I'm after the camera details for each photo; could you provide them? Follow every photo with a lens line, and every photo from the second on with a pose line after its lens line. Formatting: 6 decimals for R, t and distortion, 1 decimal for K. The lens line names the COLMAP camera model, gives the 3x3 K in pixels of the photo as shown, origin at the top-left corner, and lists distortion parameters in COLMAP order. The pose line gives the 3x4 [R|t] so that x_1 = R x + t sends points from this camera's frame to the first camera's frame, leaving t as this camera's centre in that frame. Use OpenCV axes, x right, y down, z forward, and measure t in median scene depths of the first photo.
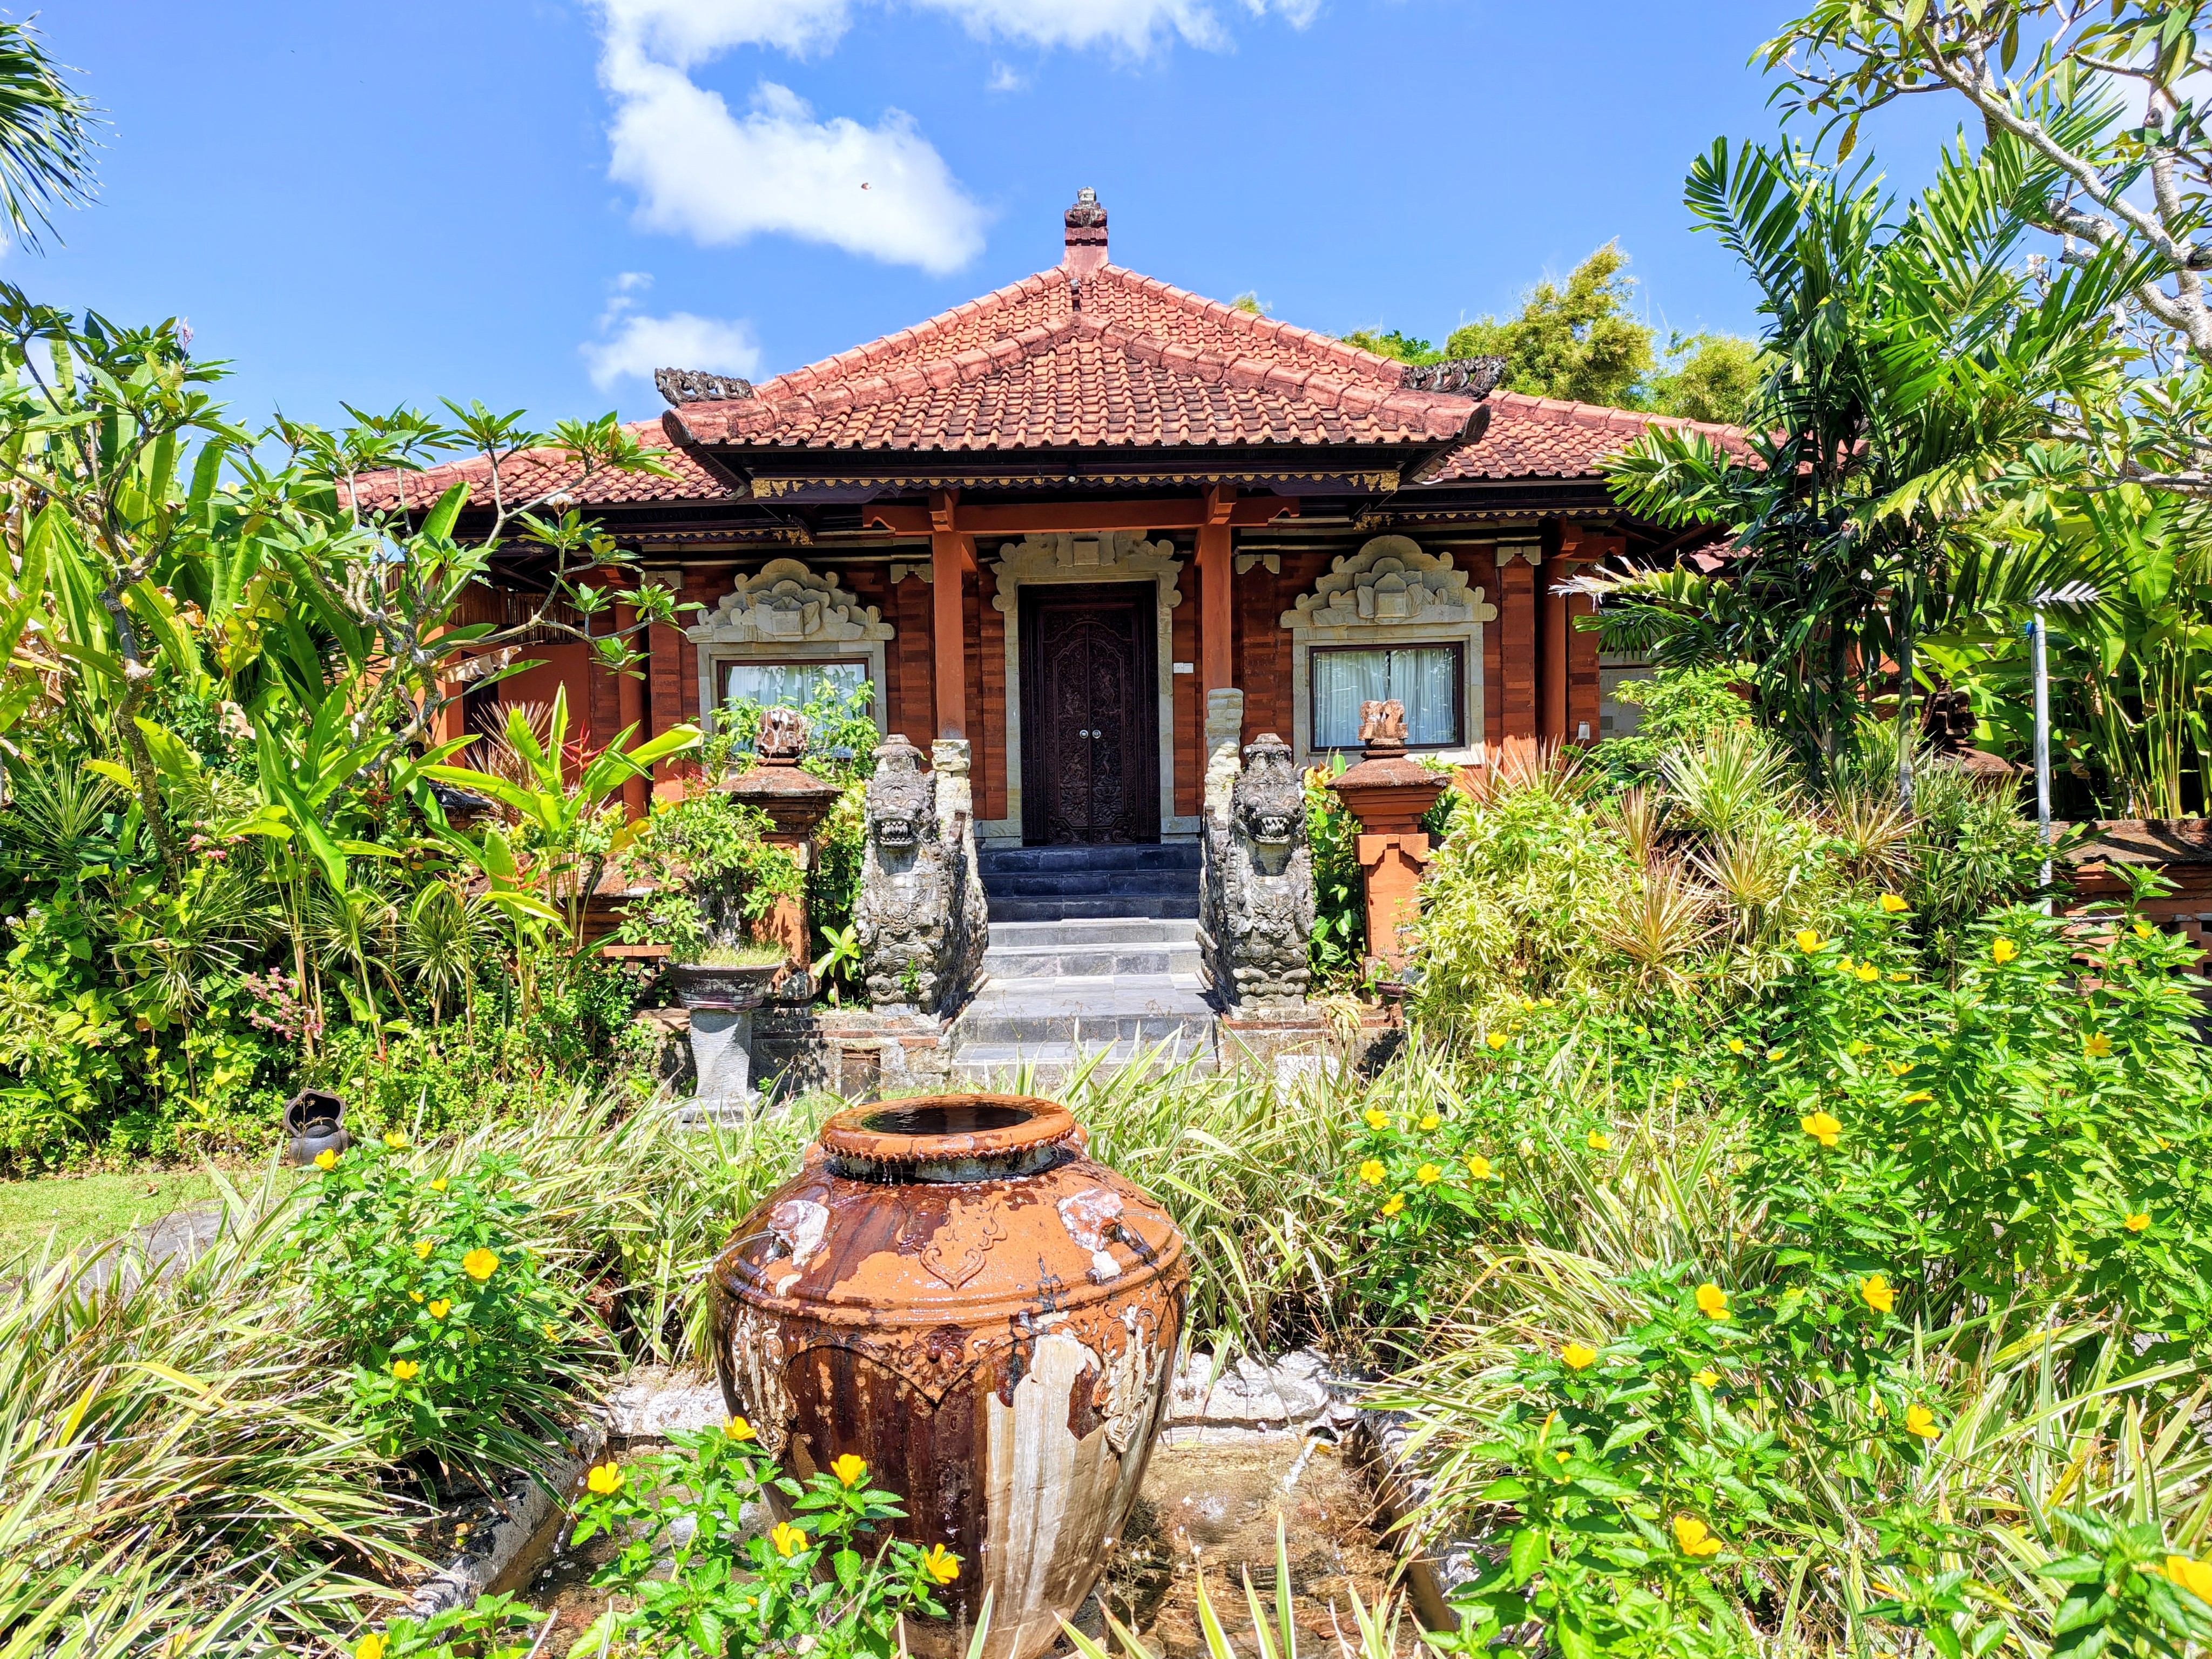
lens RADIAL K [[1570.1, 0, 1100.5], [0, 1570.1, 828.6], [0, 0, 1]] dist [0.004814, -0.046474]
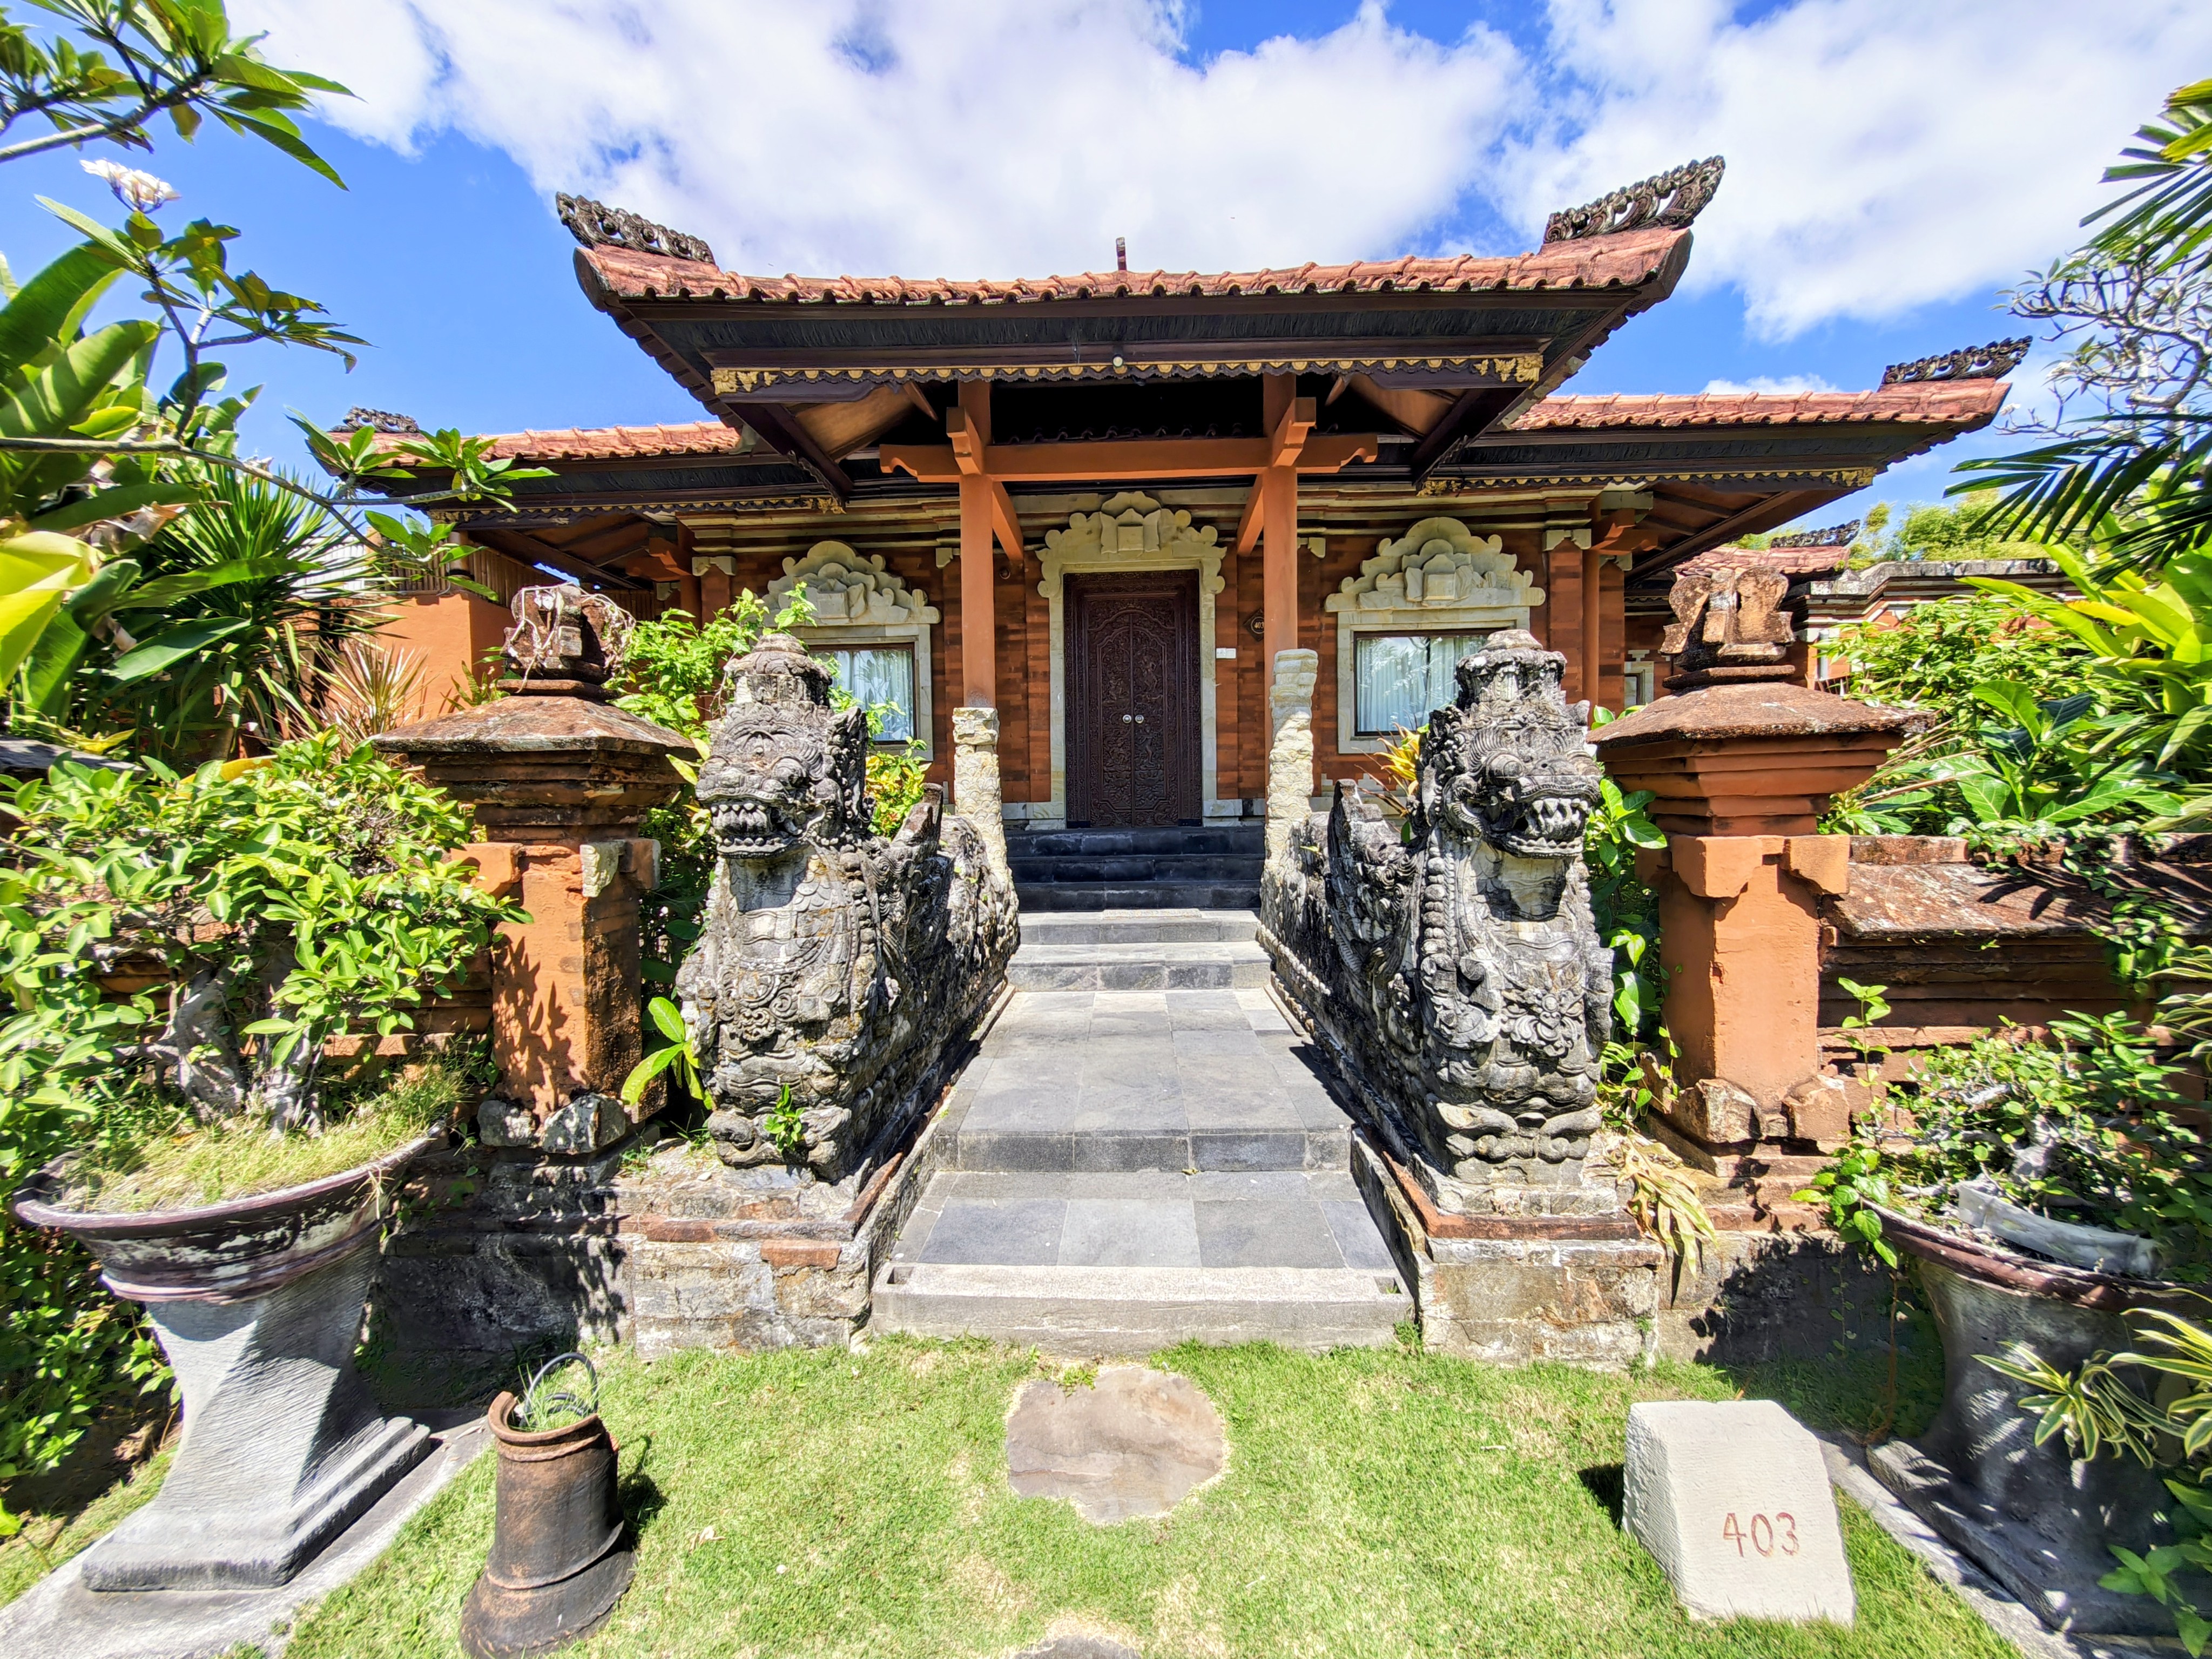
lens RADIAL K [[775.5, 0, 1120.5], [0, 775.5, 820.7], [0, 0, 1]] dist [-0.001521, -0.000024]
pose [[0.999934, 0.005828, -0.009915, -0.014466], [-0.005670, 0.999858, 0.015878, -0.003581], [0.010007, -0.015820, 0.999825, 0.744302]]
